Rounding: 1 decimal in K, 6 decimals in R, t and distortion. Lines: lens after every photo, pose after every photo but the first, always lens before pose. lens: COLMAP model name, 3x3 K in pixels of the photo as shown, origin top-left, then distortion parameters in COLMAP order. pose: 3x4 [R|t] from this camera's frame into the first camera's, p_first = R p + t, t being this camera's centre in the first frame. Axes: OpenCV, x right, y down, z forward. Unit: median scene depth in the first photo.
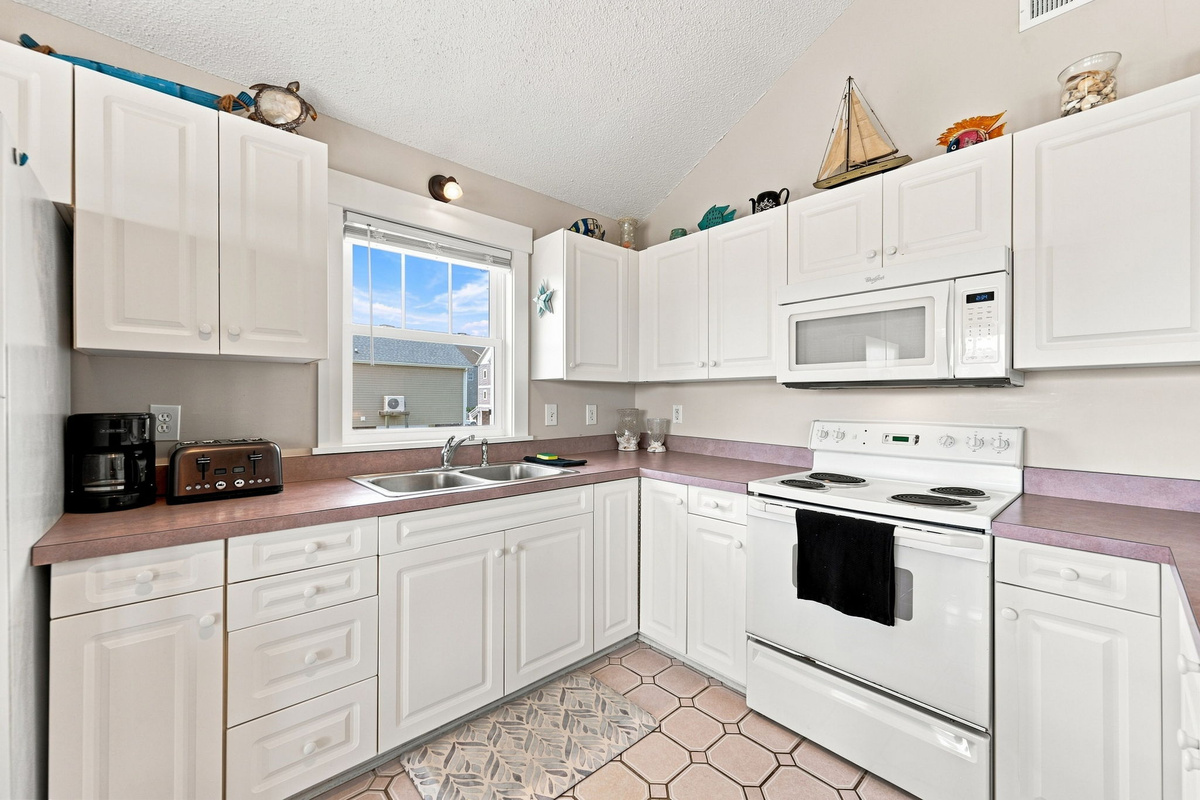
lens RADIAL K [[471.1, 0, 600.0], [0, 471.1, 400.0], [0, 0, 1]] dist [-0.000041, -0.000123]
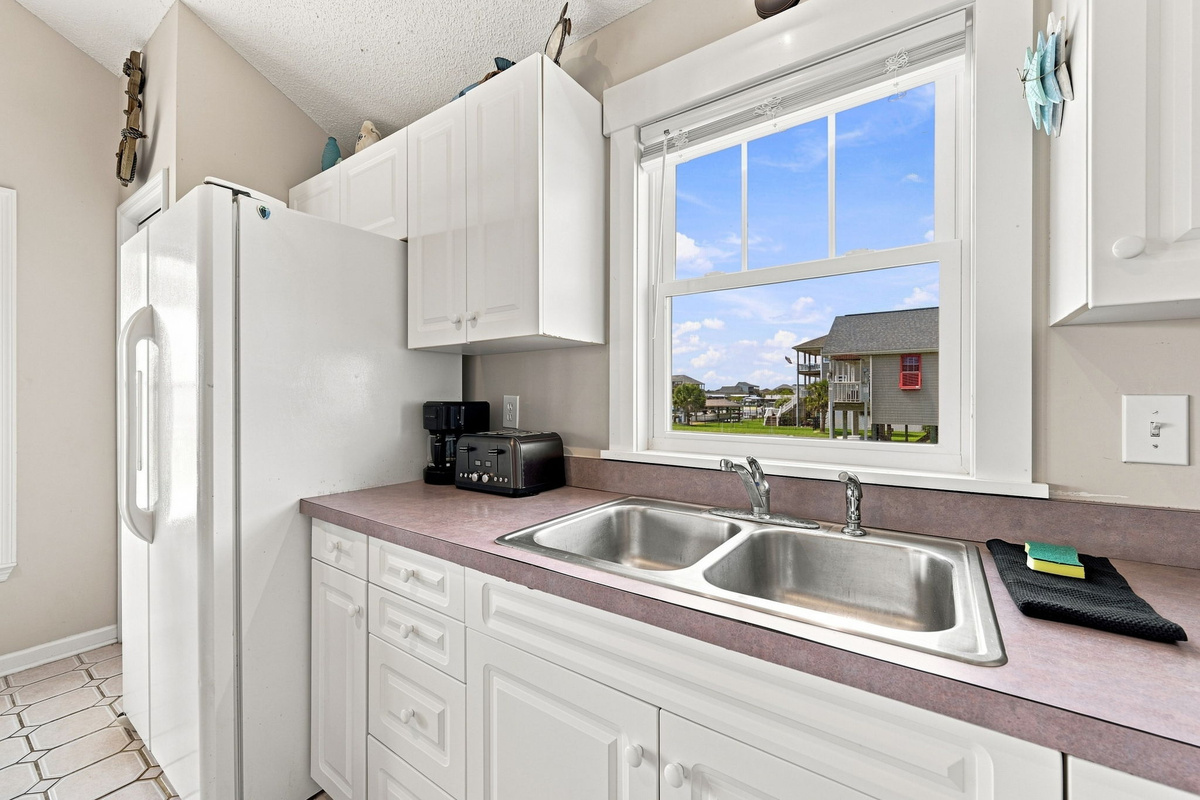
lens RADIAL K [[471.1, 0, 600.0], [0, 471.1, 400.0], [0, 0, 1]] dist [-0.000041, -0.000123]
pose [[0.240878, 0.005053, -0.970542, 0.161270], [0.003172, 0.999977, 0.005993, 0.012473], [0.970550, -0.004522, 0.240856, 0.802619]]
